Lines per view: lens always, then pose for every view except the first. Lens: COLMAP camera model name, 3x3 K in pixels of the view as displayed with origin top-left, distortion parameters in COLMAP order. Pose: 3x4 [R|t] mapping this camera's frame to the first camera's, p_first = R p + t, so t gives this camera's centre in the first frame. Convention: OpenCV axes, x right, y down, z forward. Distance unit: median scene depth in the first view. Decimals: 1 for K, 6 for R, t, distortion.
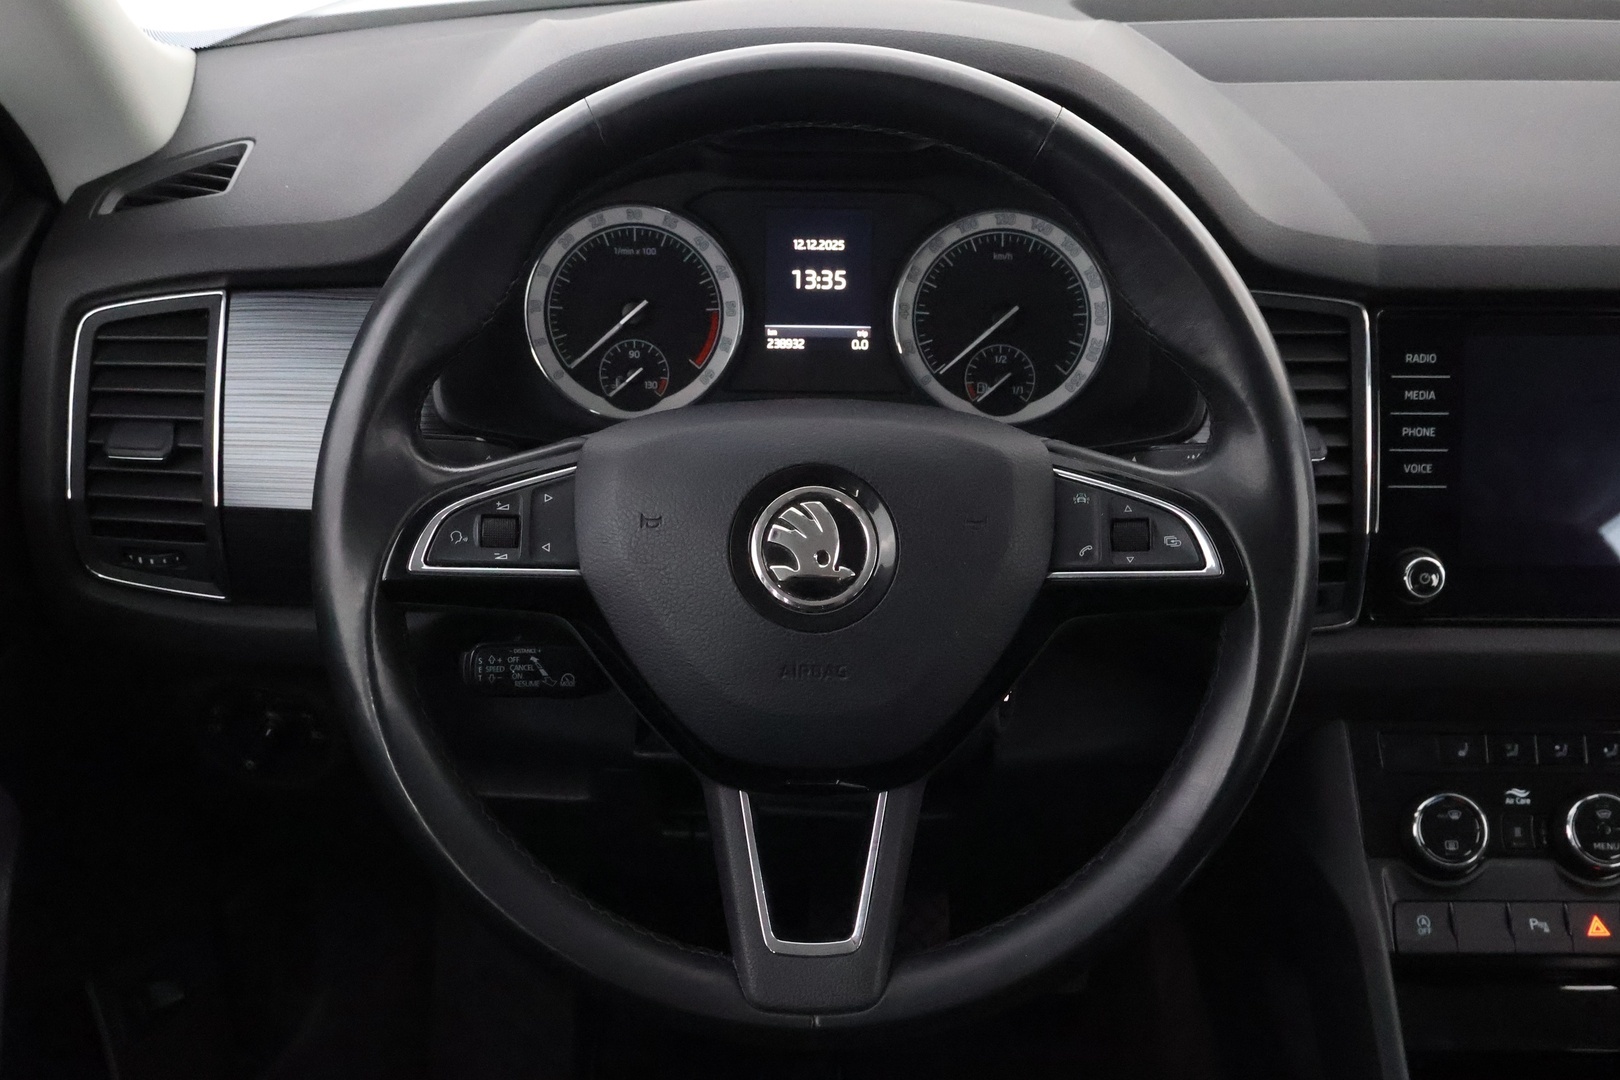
lens RADIAL K [[1876.3, 0, 810.0], [0, 1876.3, 540.0], [0, 0, 1]] dist [-0.017777, -0.032839]
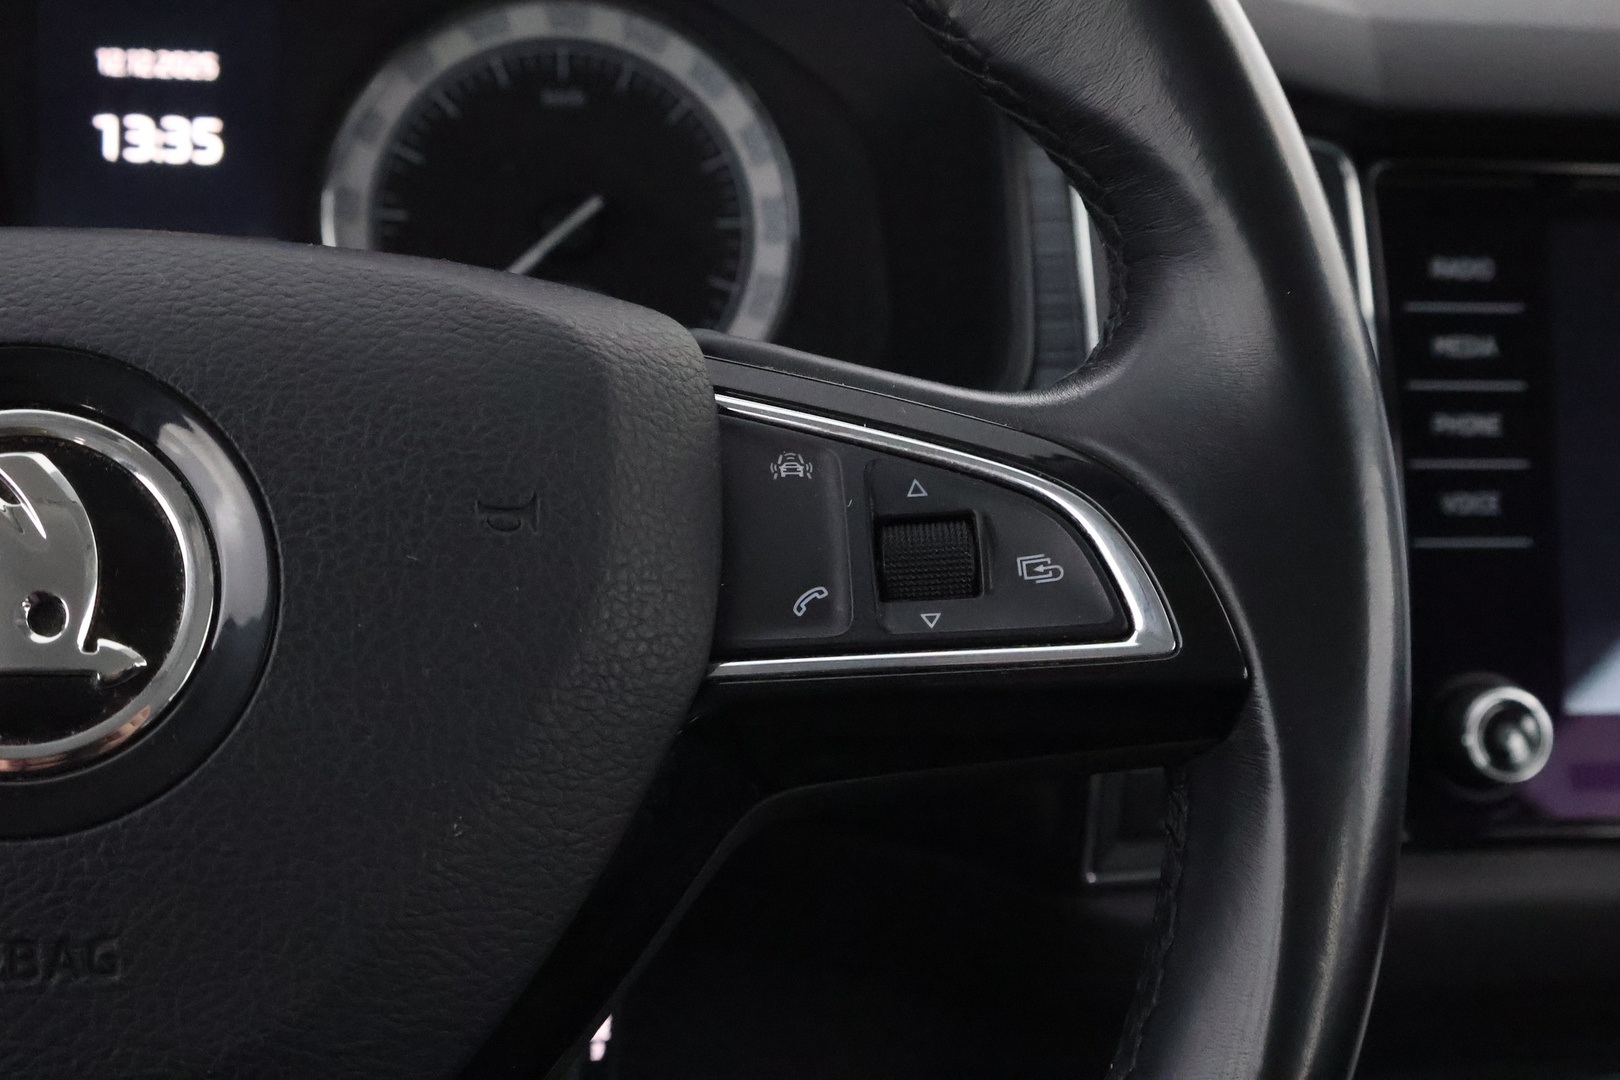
lens RADIAL K [[2429.6, 0, 810.0], [0, 2429.6, 540.0], [0, 0, 1]] dist [0.038503, 0.074657]
pose [[0.979341, -0.006801, 0.202101, 0.042766], [0.037212, 0.988428, -0.147058, 0.053617], [-0.198762, 0.151541, 0.968261, 0.451392]]
